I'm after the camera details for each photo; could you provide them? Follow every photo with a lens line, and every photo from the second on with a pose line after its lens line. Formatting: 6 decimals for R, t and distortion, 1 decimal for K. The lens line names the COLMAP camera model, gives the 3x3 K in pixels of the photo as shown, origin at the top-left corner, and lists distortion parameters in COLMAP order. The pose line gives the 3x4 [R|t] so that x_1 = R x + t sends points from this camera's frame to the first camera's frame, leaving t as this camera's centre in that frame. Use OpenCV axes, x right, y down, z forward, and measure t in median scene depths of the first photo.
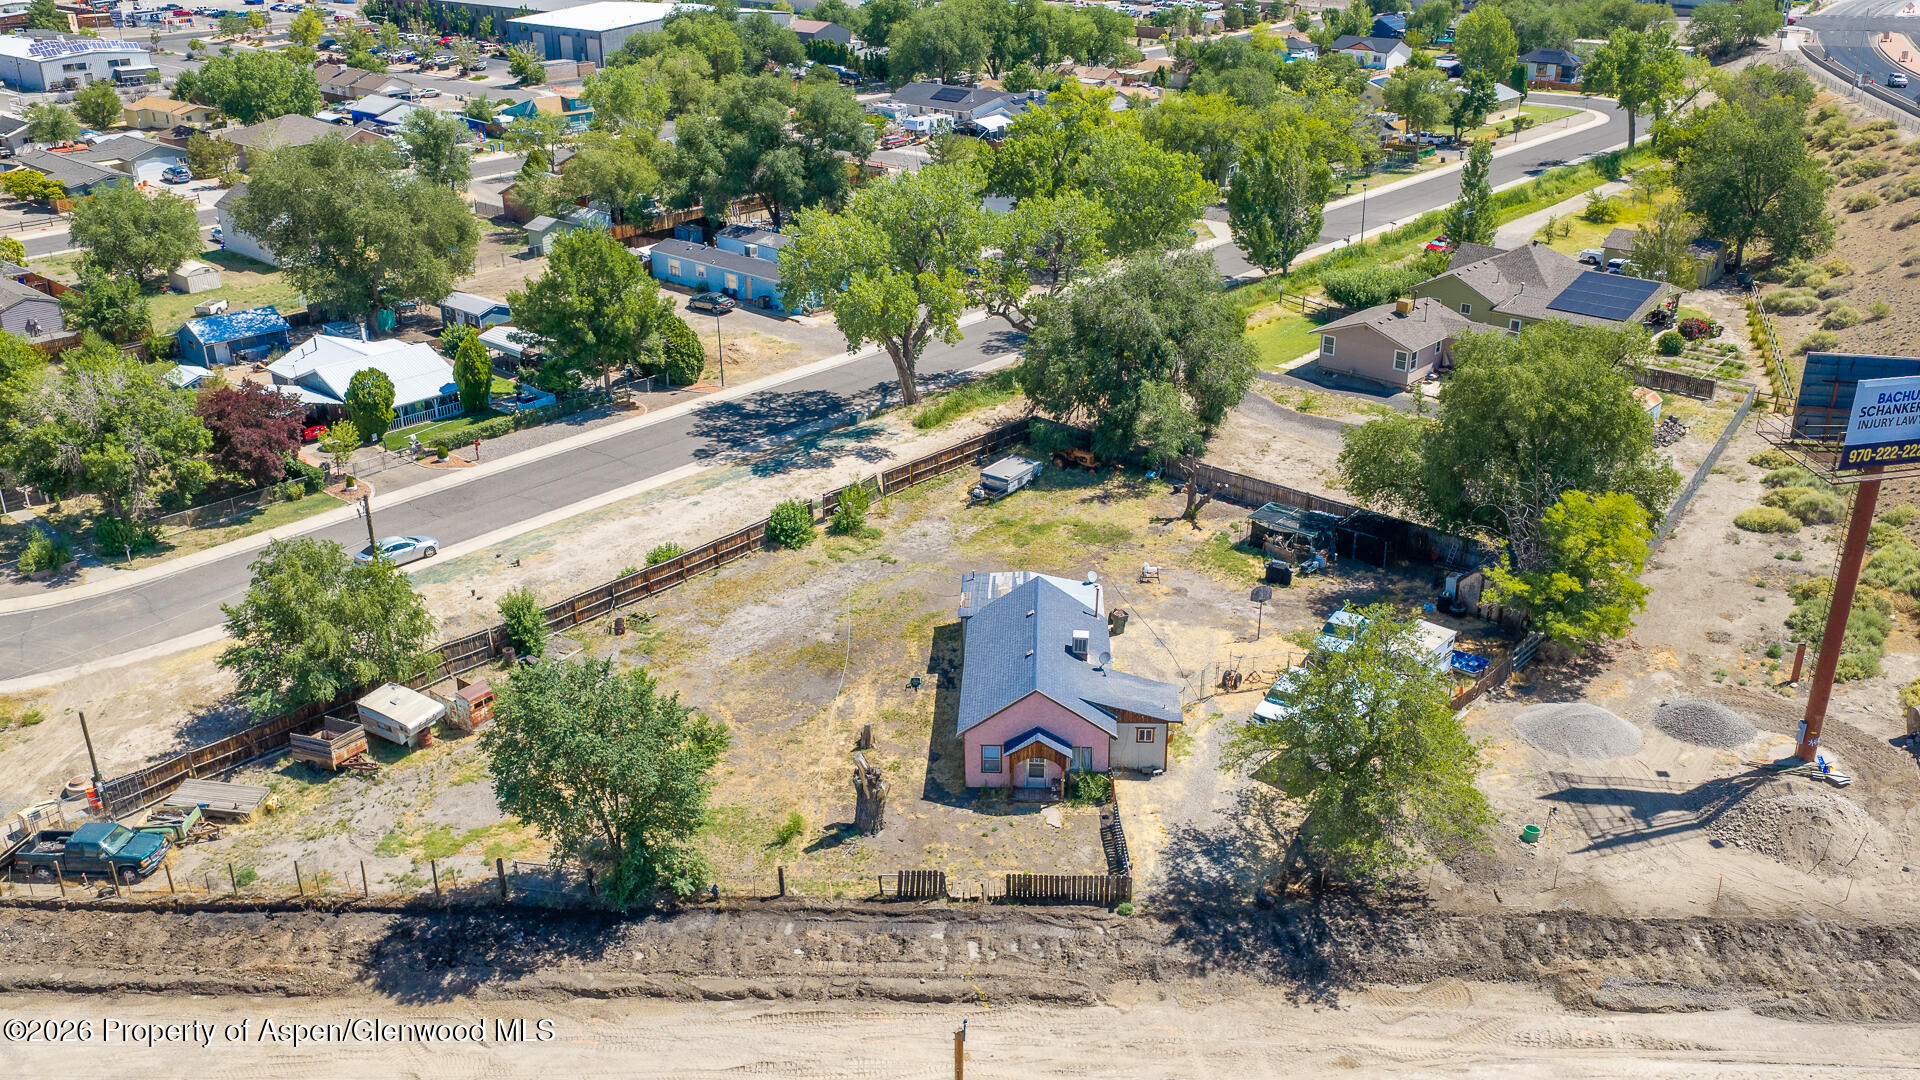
lens RADIAL K [[1584.8, 0, 960.0], [0, 1584.8, 540.0], [0, 0, 1]] dist [0.024141, -0.054652]
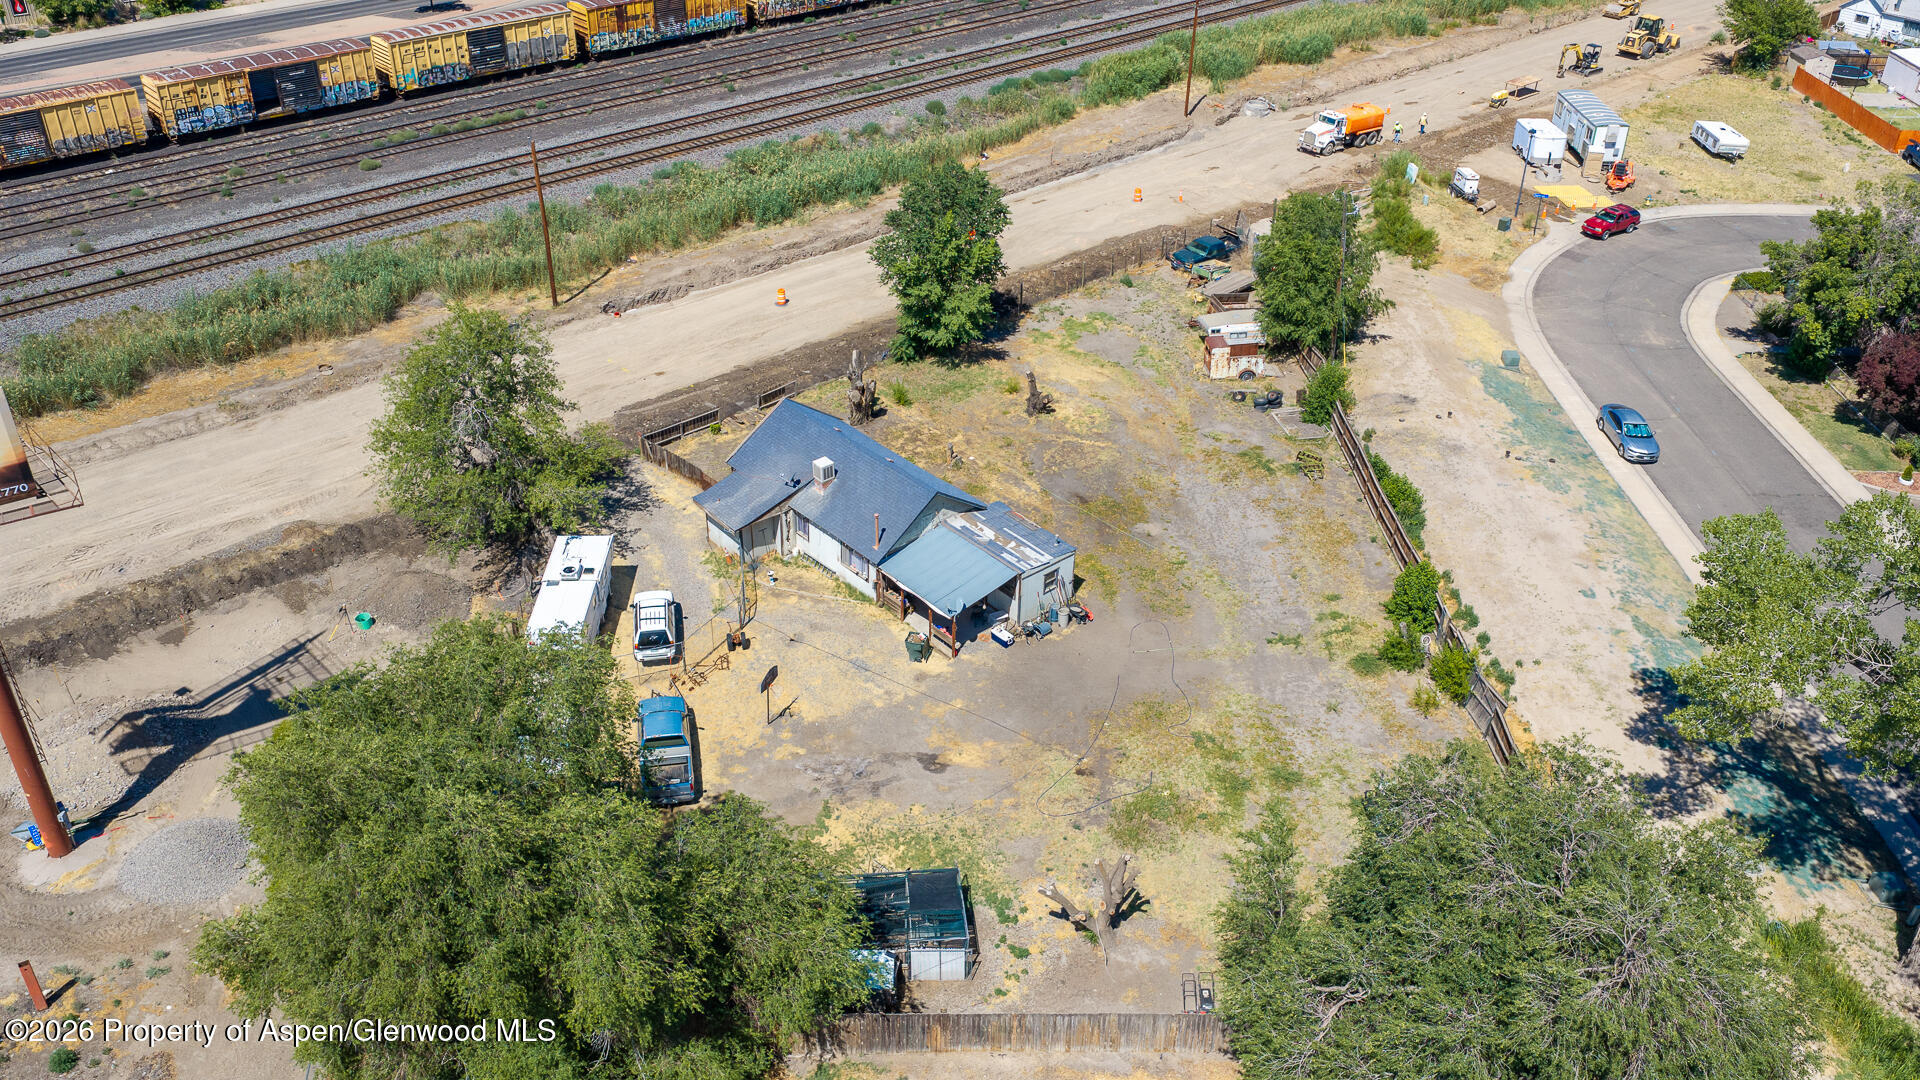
lens RADIAL K [[1590.5, 0, 960.0], [0, 1590.5, 540.0], [0, 0, 1]] dist [0.021819, -0.050328]
pose [[-0.724211, 0.354032, -0.591759, 0.530620], [-0.298668, 0.612442, 0.731924, -0.564275], [0.621543, 0.706807, -0.337799, 1.224153]]
